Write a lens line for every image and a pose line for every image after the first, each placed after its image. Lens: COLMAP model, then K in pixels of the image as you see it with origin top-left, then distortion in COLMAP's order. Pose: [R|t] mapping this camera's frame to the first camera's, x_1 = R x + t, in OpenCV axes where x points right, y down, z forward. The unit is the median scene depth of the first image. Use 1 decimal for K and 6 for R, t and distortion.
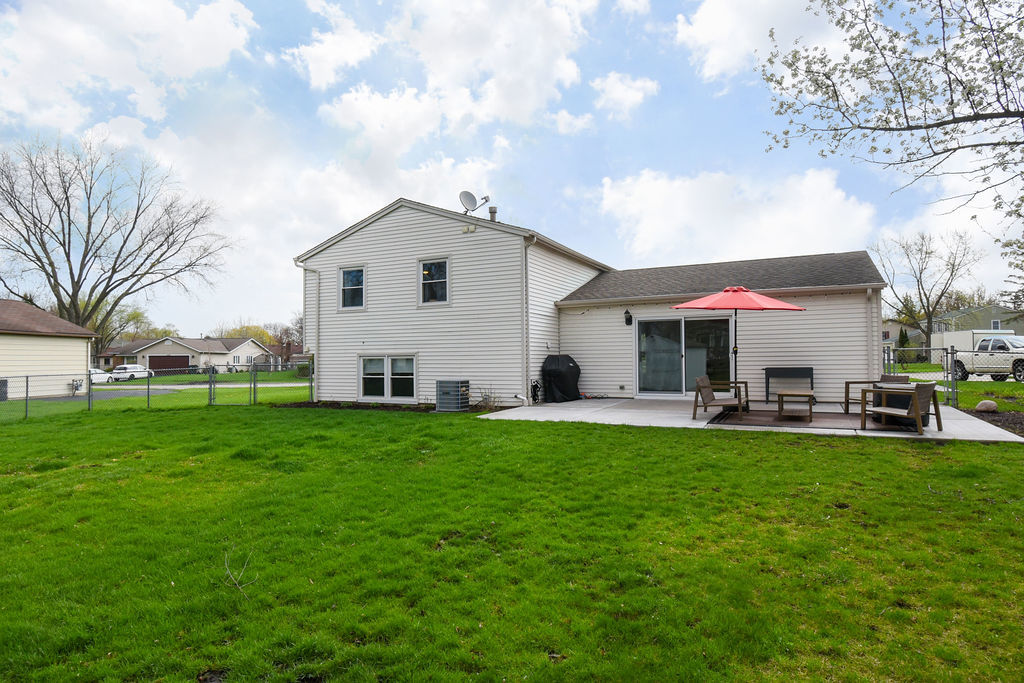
lens RADIAL K [[561.2, 0, 510.9], [0, 561.2, 348.1], [0, 0, 1]] dist [-0.019399, -0.001758]
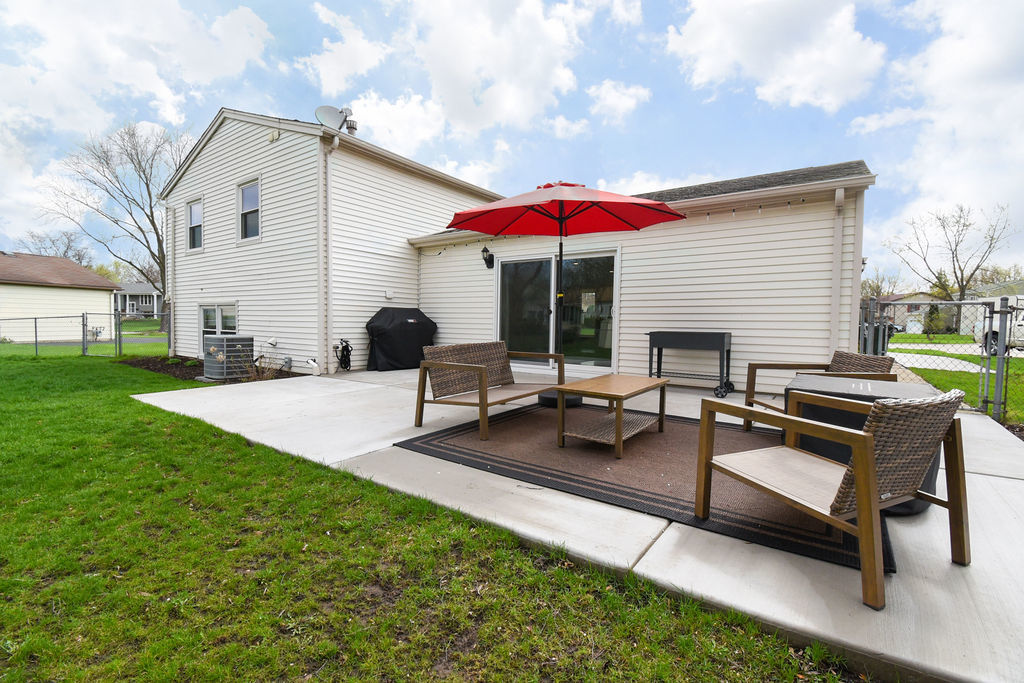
lens RADIAL K [[447.9, 0, 510.5], [0, 447.9, 342.7], [0, 0, 1]] dist [0.018500, -0.024279]
pose [[0.989403, 0.031385, -0.141760, 0.323673], [-0.021625, 0.997322, 0.069867, 0.014222], [0.143573, -0.066062, 0.987432, 0.423136]]
